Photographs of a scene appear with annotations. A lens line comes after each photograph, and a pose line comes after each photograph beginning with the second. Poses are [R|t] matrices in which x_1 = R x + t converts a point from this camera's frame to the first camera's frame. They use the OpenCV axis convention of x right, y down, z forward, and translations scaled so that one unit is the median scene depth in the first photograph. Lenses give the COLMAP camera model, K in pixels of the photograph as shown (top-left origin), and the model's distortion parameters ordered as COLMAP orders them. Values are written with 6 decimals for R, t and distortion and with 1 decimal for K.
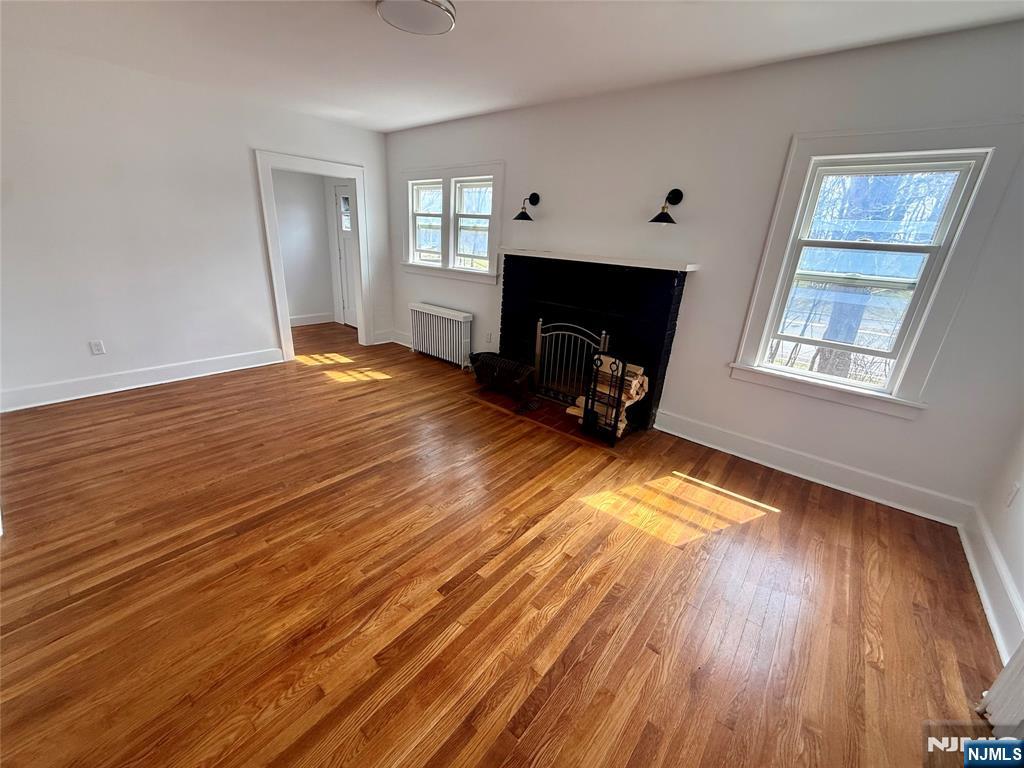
lens RADIAL K [[407.2, 0, 509.1], [0, 407.2, 383.6], [0, 0, 1]] dist [0.001226, -0.000588]
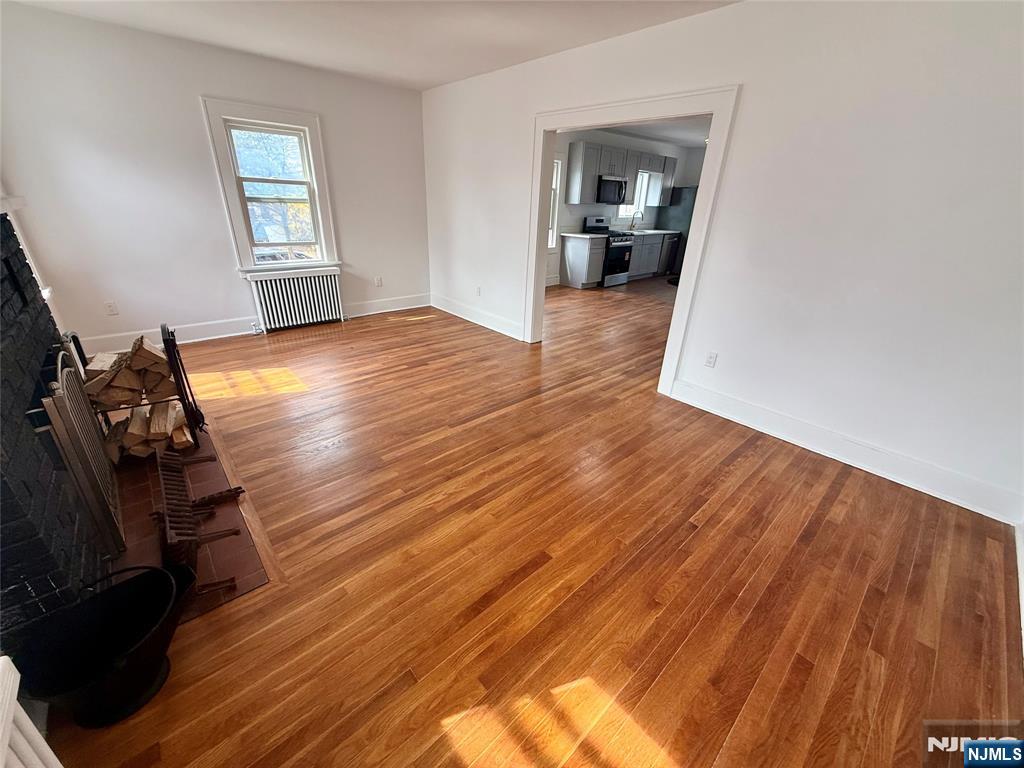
lens RADIAL K [[407.2, 0, 509.1], [0, 407.2, 383.6], [0, 0, 1]] dist [0.001226, -0.000588]
pose [[-0.985778, -0.141990, 0.089887, -0.459654], [-0.038154, 0.710017, 0.703150, -0.539764], [-0.163661, 0.689720, -0.705337, 1.449825]]
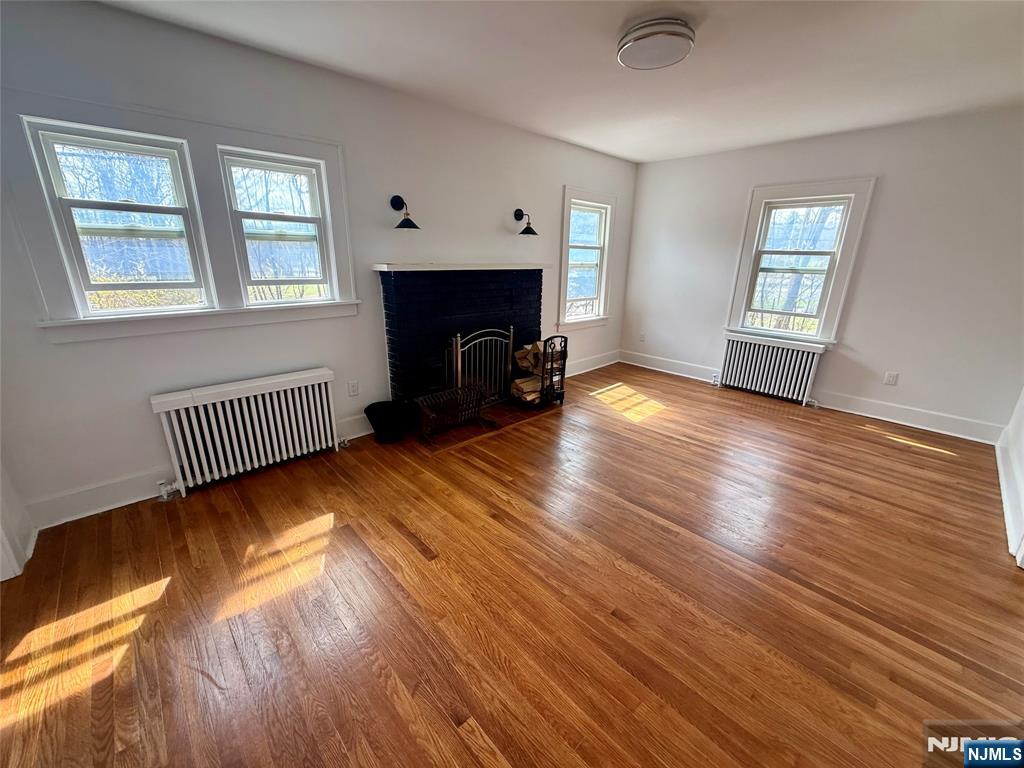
lens RADIAL K [[407.2, 0, 509.1], [0, 407.2, 383.6], [0, 0, 1]] dist [0.001226, -0.000588]
pose [[0.122013, -0.349233, 0.929058, -0.994812], [0.331624, 0.896602, 0.293481, -0.355754], [-0.935488, 0.272289, 0.225211, 0.855857]]
